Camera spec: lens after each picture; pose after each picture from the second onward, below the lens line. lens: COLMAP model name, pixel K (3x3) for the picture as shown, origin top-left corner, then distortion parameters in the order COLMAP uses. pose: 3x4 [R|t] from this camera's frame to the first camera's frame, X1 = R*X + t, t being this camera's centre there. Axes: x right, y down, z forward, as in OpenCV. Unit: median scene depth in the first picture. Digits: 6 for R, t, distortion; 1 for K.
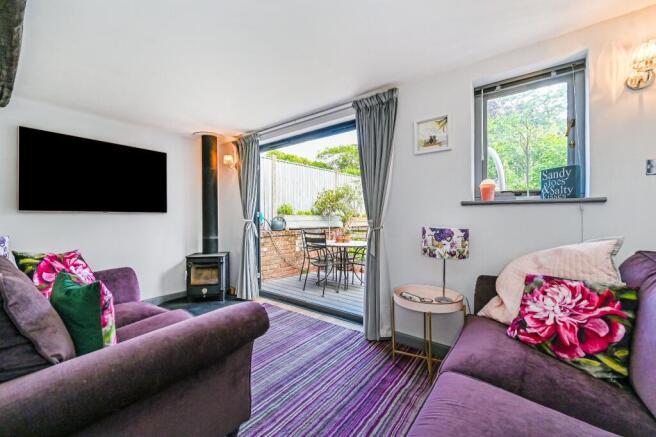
lens RADIAL K [[263.9, 0, 328.3], [0, 263.9, 217.8], [0, 0, 1]] dist [-0.001065, 0.001054]
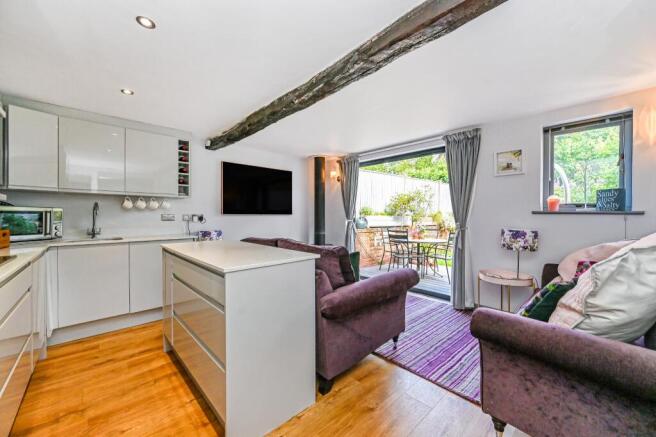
lens RADIAL K [[263.9, 0, 328.7], [0, 263.9, 216.4], [0, 0, 1]] dist [-0.001065, 0.001054]
pose [[0.984368, 0.007539, -0.175961, -0.260606], [-0.006197, 0.999947, 0.008169, -0.031813], [0.176013, -0.006951, 0.984363, -0.475665]]
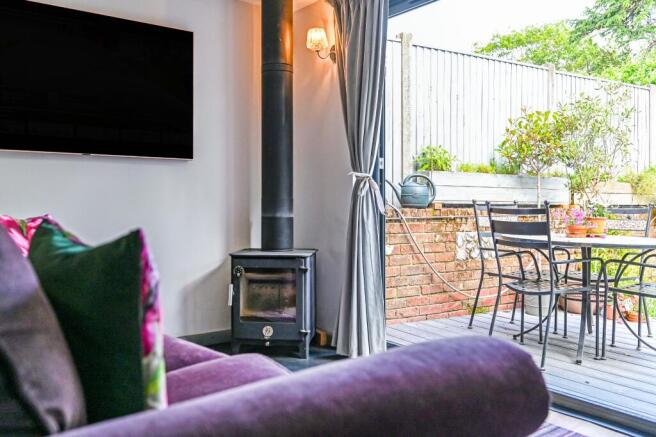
lens RADIAL K [[585.4, 0, 320.6], [0, 585.4, 194.4], [0, 0, 1]] dist [-0.003310, 0.008237]
pose [[0.957501, 0.003571, -0.288407, -0.139014], [-0.005223, 0.999974, -0.004960, 0.069829], [0.288382, 0.006255, 0.957495, 0.104630]]
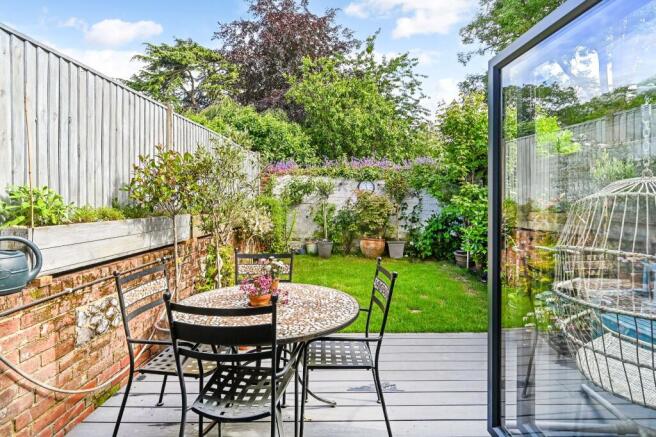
lens RADIAL K [[345.2, 0, 333.2], [0, 345.2, 202.6], [0, 0, 1]] dist [-0.001144, 0.000585]
pose [[0.778561, -0.005823, 0.627542, -0.314316], [-0.002512, 0.999920, 0.012394, -0.089687], [-0.627564, -0.011226, 0.778484, 1.132494]]
